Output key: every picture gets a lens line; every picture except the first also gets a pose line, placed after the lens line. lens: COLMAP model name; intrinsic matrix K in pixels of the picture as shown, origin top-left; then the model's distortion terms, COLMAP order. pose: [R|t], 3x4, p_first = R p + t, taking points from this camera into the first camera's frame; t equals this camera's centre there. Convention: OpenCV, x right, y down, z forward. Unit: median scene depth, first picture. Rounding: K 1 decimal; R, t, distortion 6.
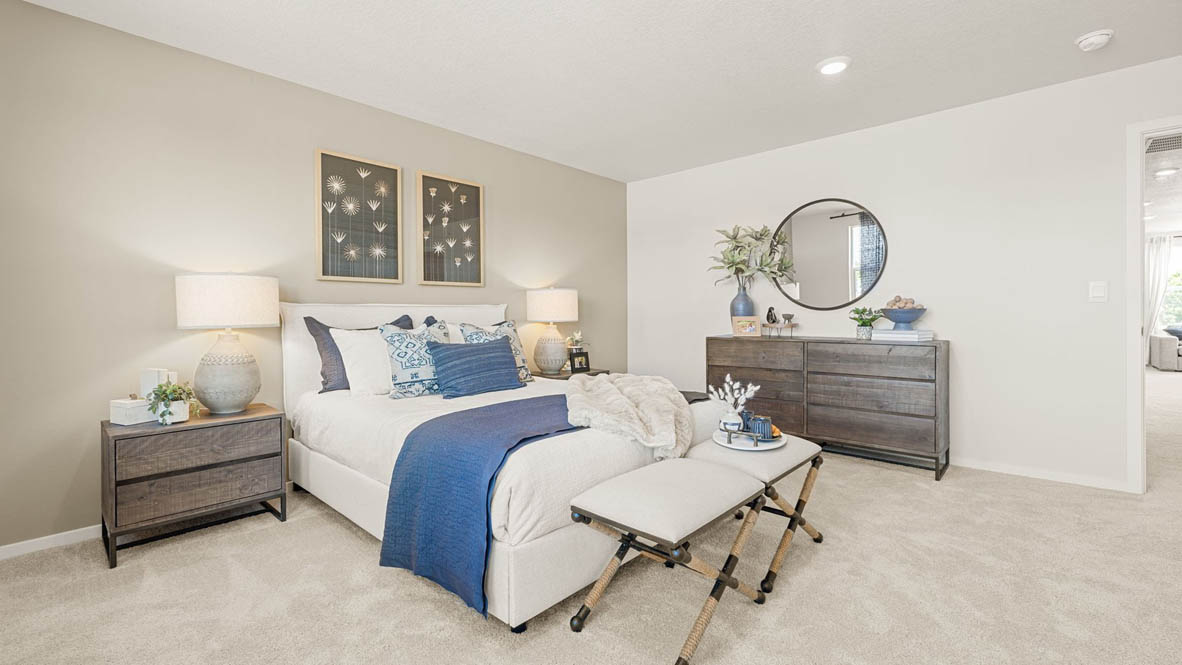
lens RADIAL K [[521.2, 0, 585.0], [0, 521.2, 324.2], [0, 0, 1]] dist [0.001092, 0.000262]
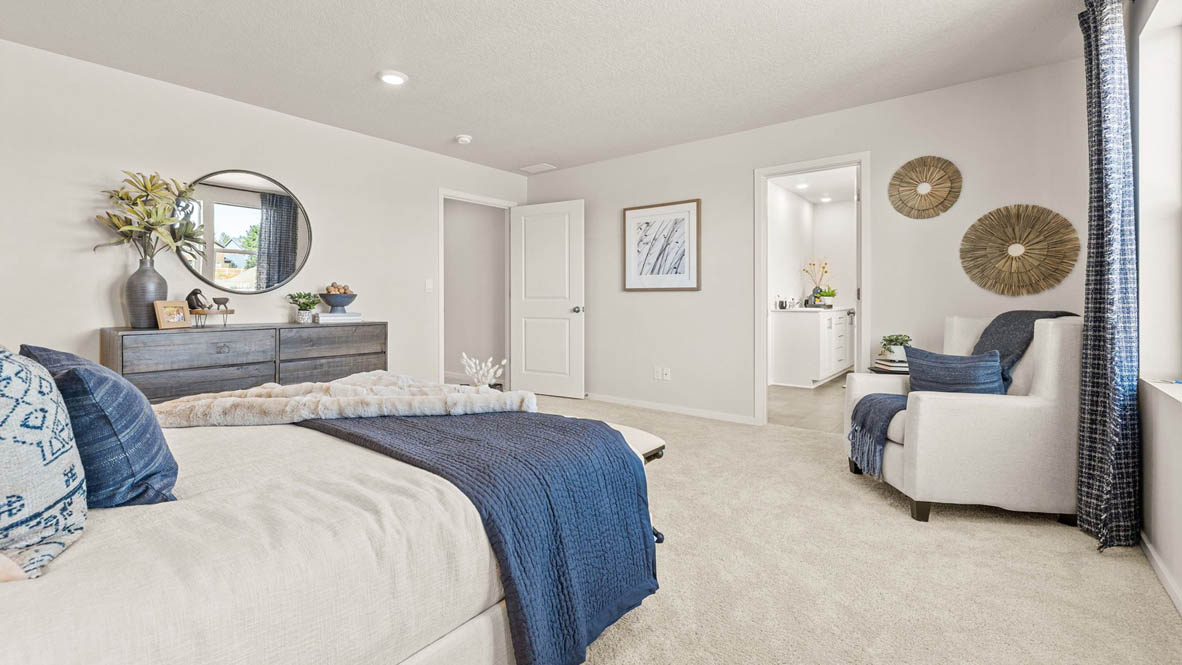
lens RADIAL K [[521.2, 0, 585.0], [0, 521.2, 324.2], [0, 0, 1]] dist [0.001092, 0.000262]
pose [[-0.058837, -0.047130, 0.997154, -0.518207], [0.012579, 0.998771, 0.047949, -0.010731], [-0.998188, 0.015364, -0.058172, 0.495768]]
